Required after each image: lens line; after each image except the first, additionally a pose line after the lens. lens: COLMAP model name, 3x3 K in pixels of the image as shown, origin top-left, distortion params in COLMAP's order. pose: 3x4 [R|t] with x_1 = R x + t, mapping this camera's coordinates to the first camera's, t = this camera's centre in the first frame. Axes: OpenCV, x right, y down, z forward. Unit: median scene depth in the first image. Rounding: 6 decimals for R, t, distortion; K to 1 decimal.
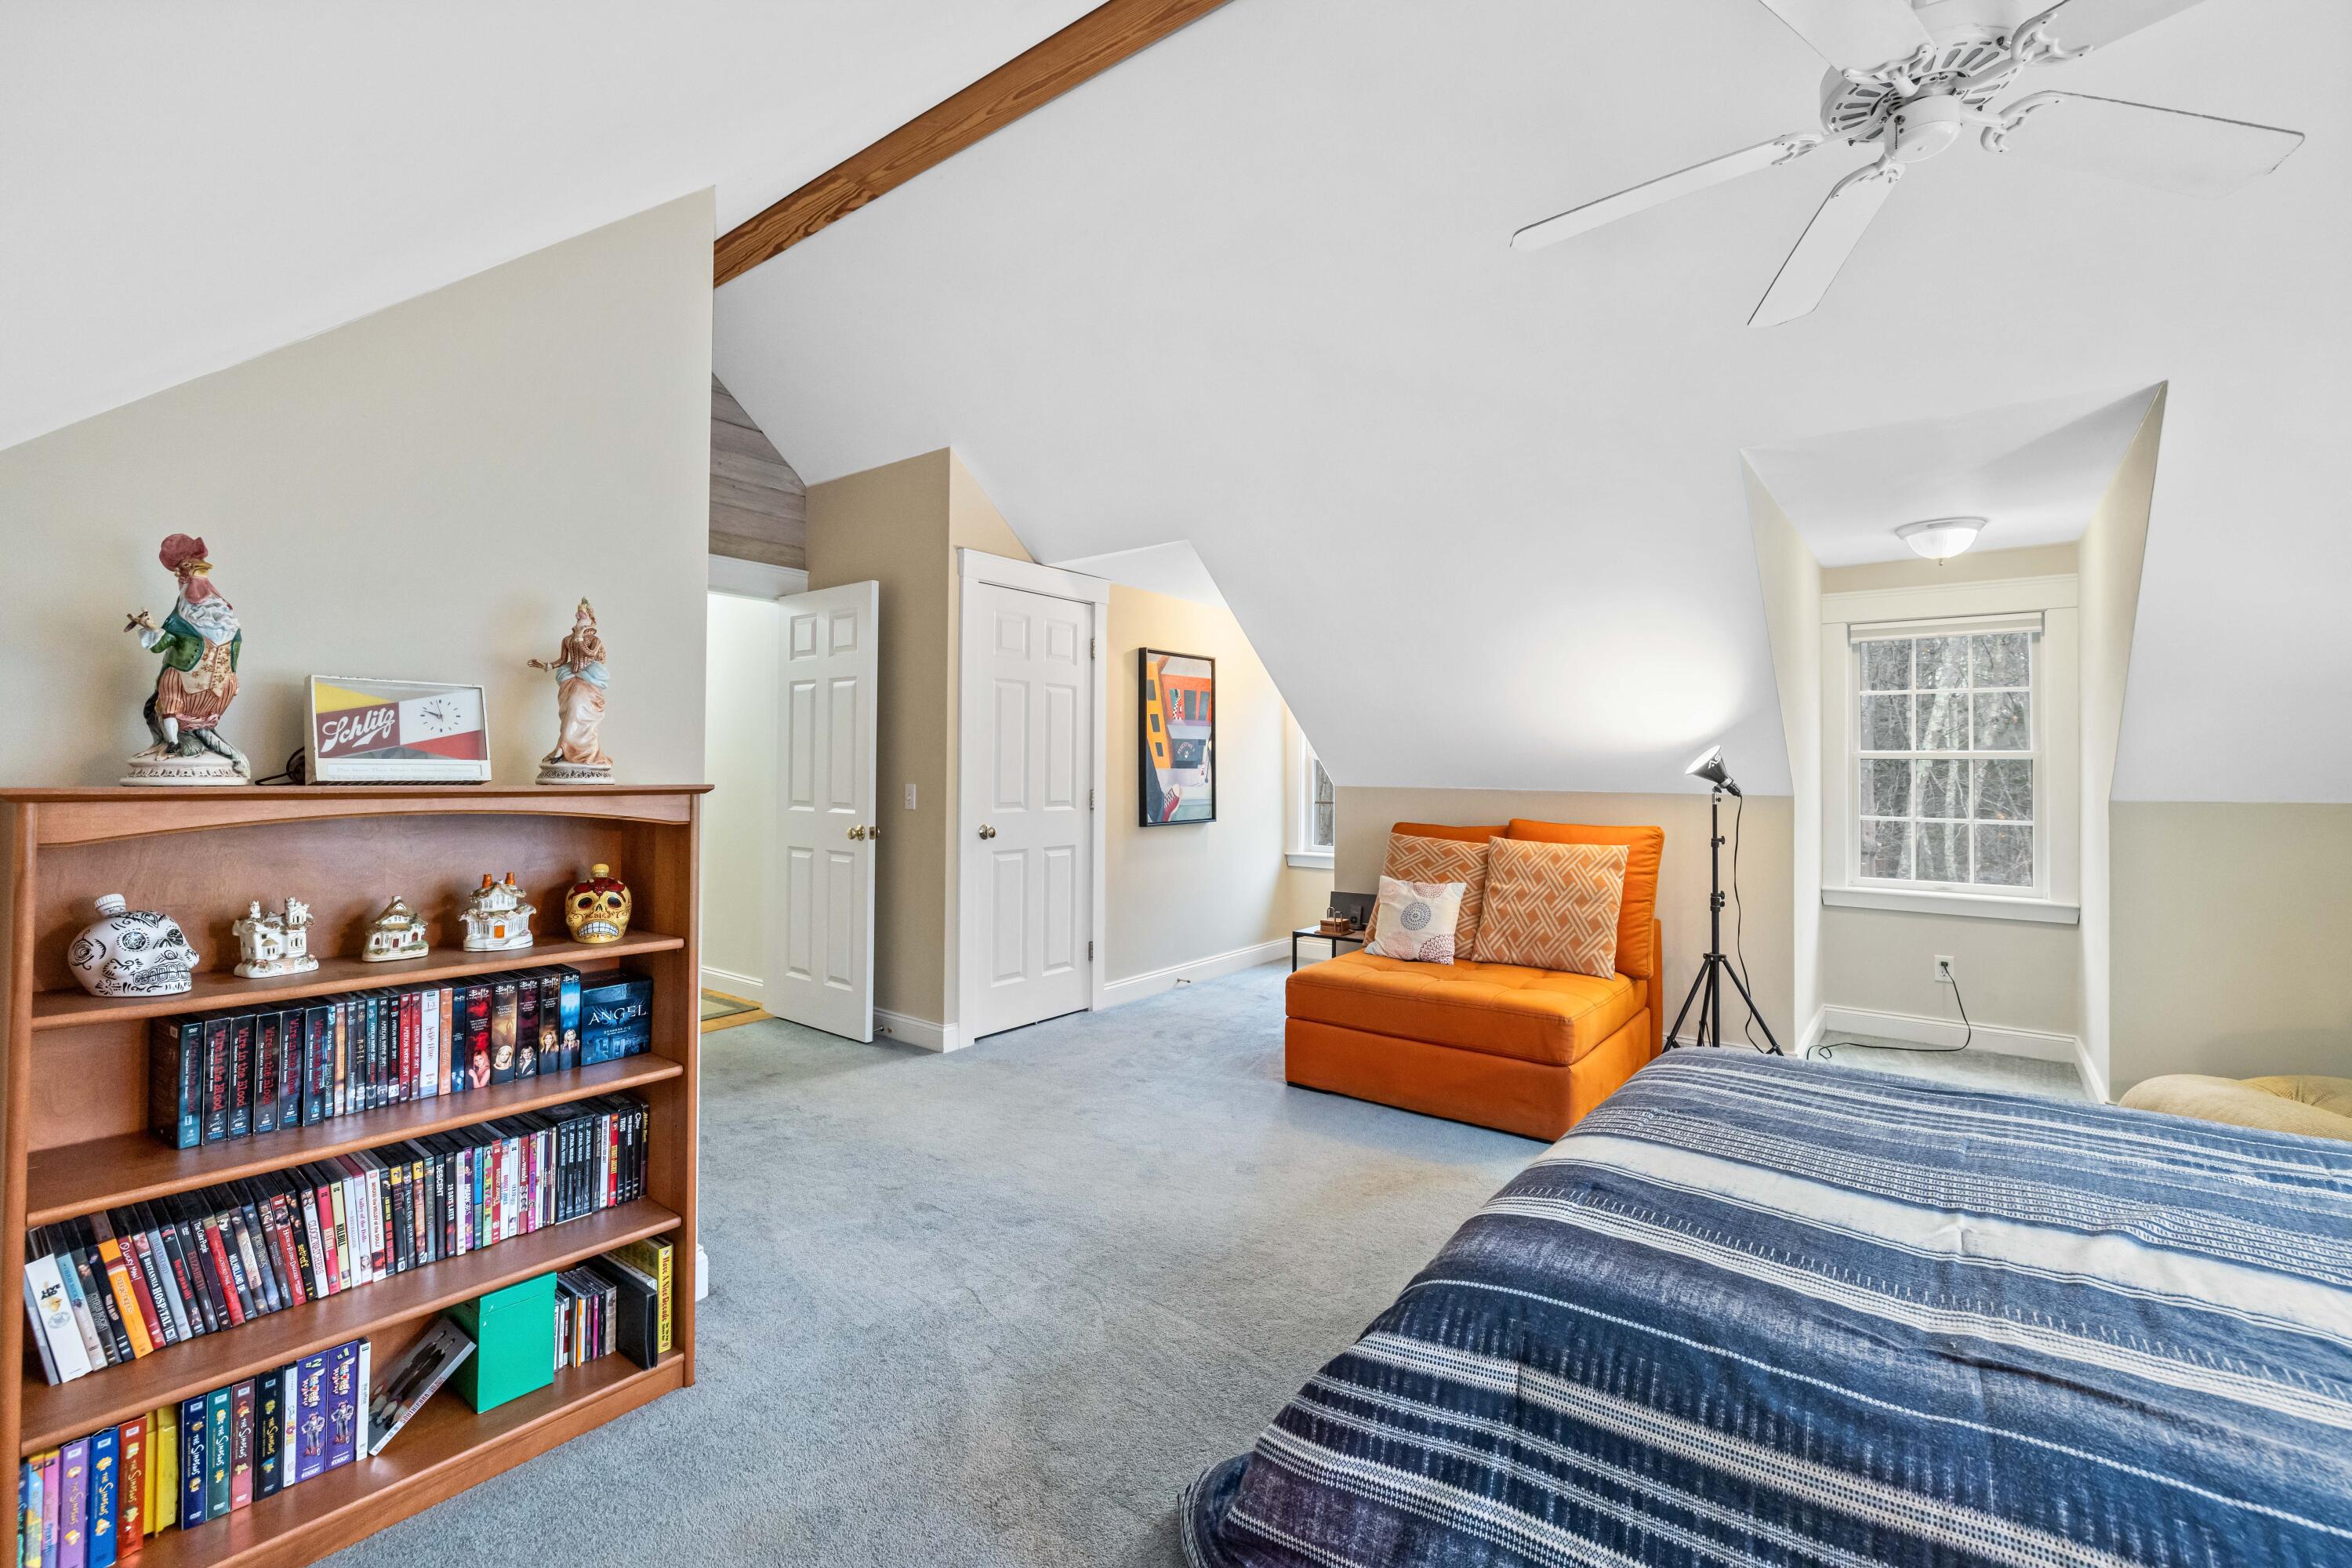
lens RADIAL K [[992.9, 0, 1167.7], [0, 992.9, 784.9], [0, 0, 1]] dist [0.001009, -0.000375]
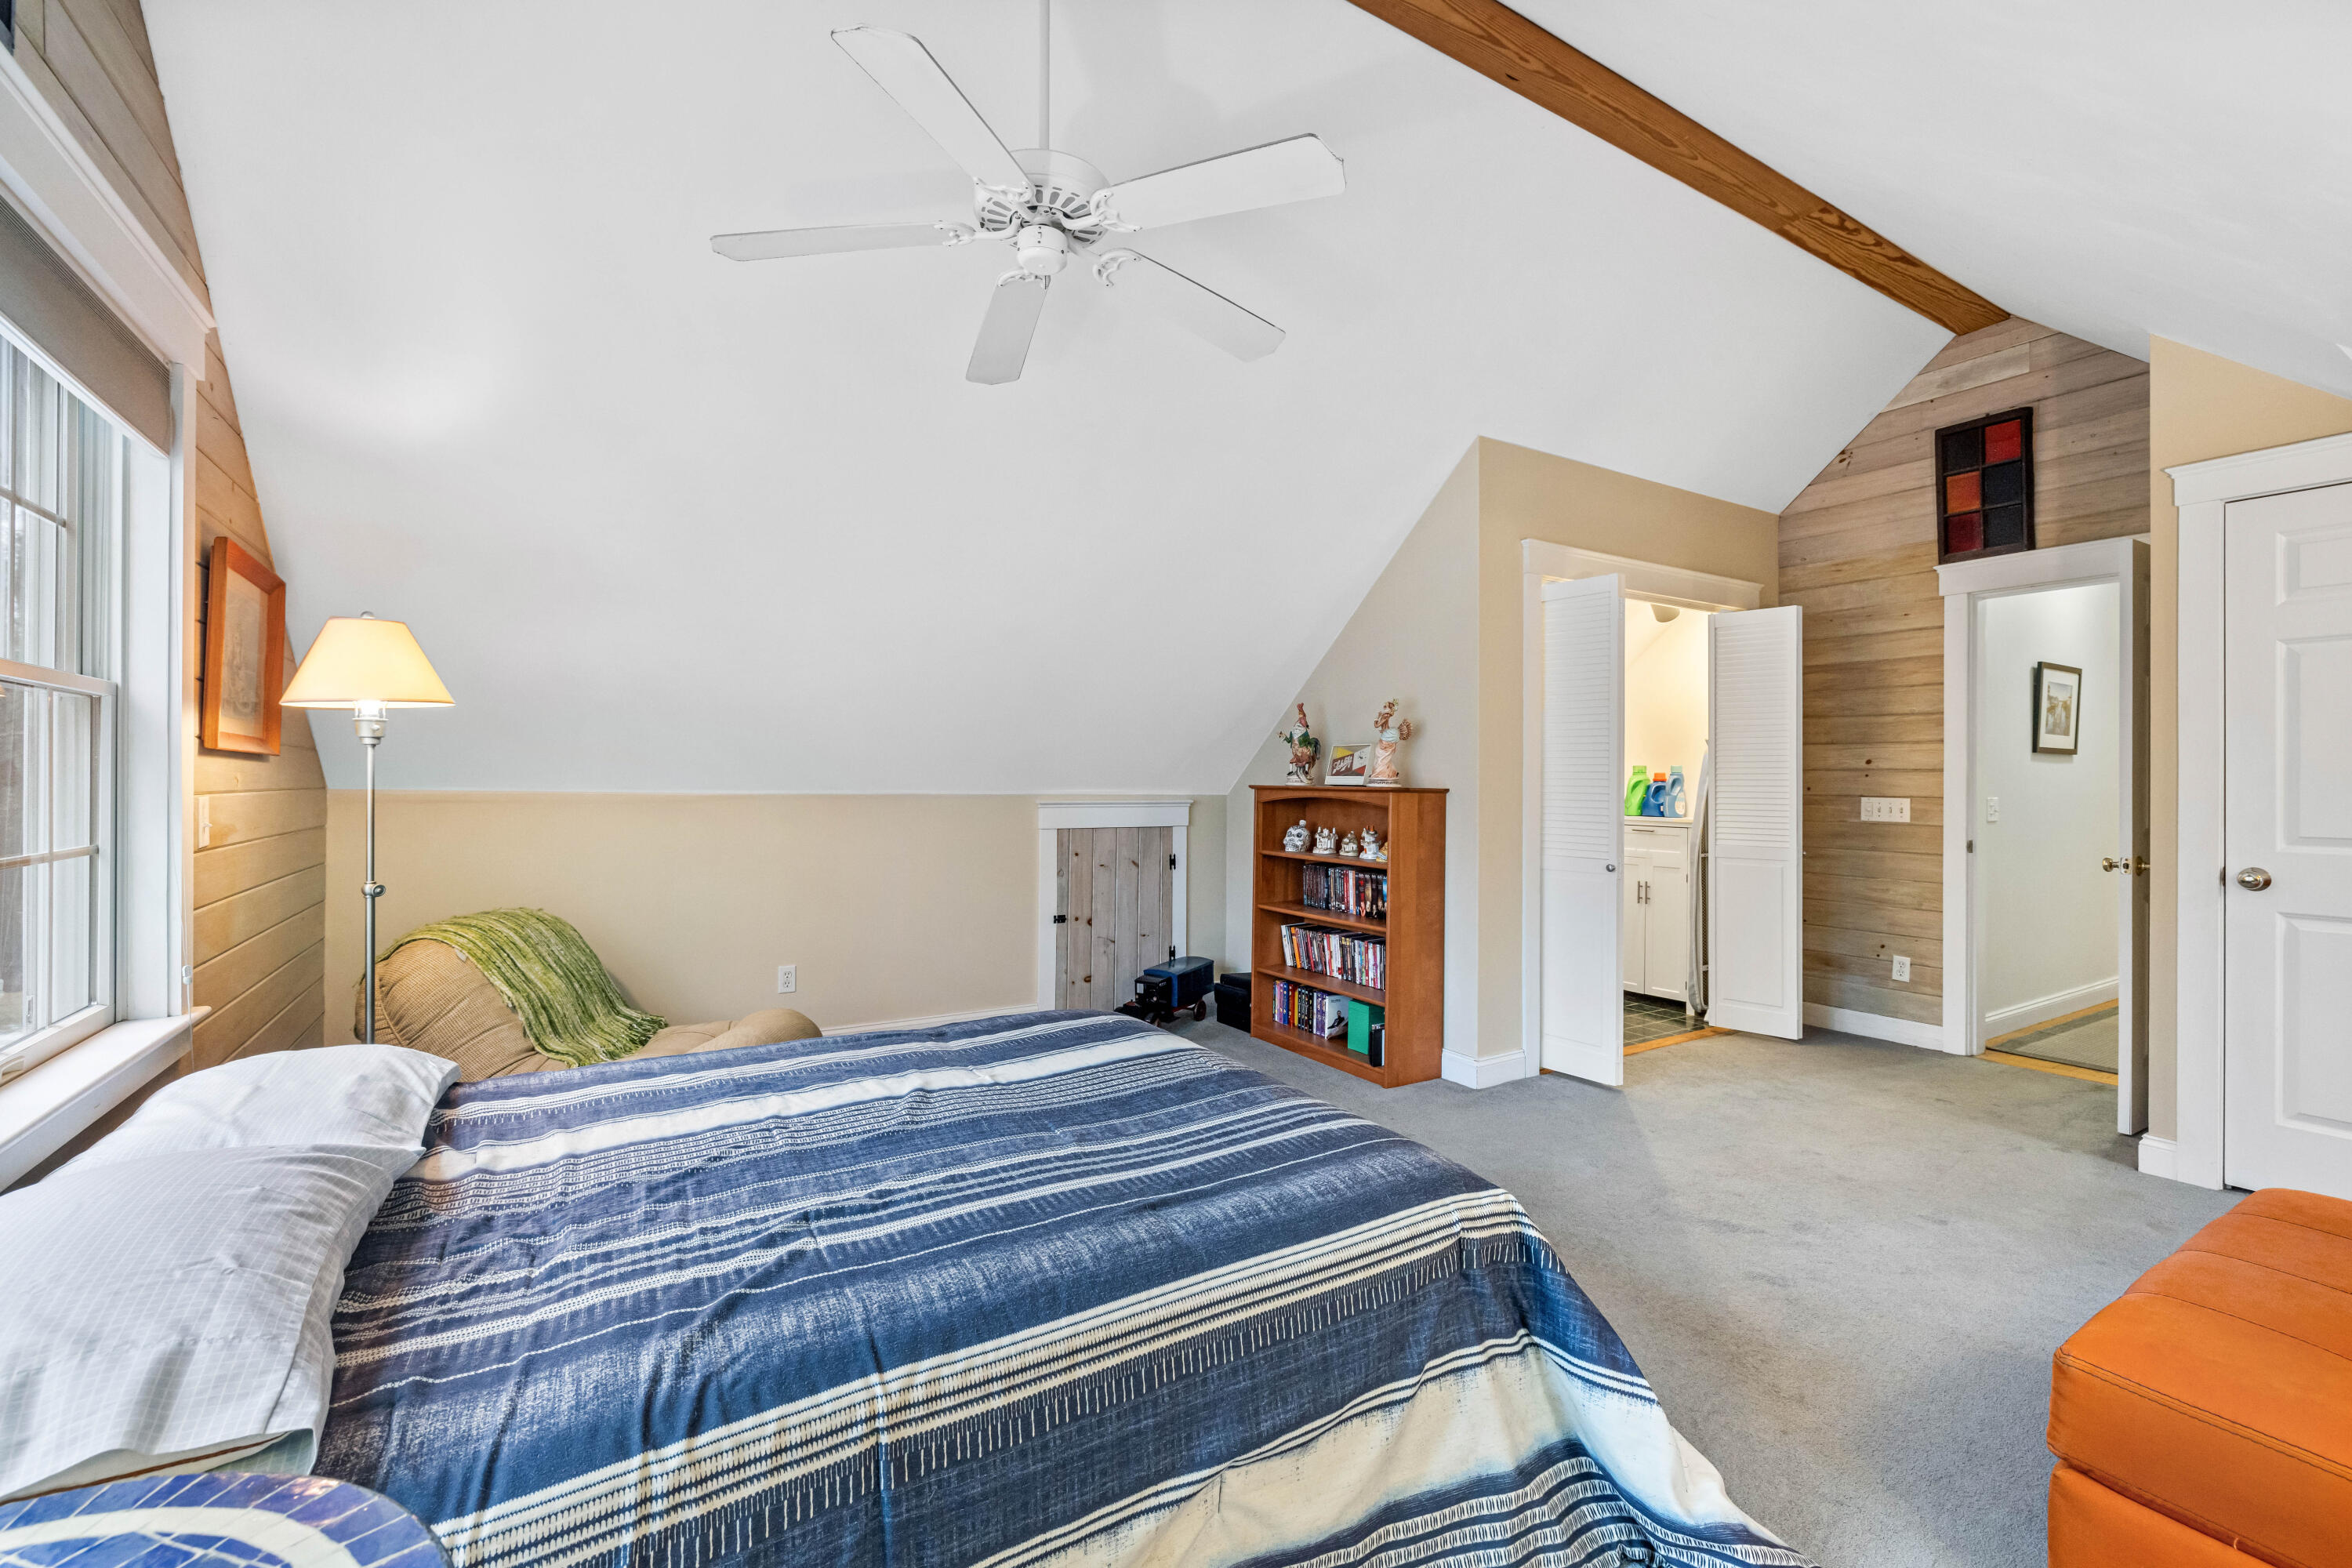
lens RADIAL K [[992.9, 0, 1167.7], [0, 992.9, 784.9], [0, 0, 1]] dist [0.001009, -0.000375]
pose [[-0.335184, 0.003075, -0.942148, 1.715073], [-0.017794, 0.999796, 0.009593, -0.019489], [0.941984, 0.019980, -0.335061, 1.383082]]
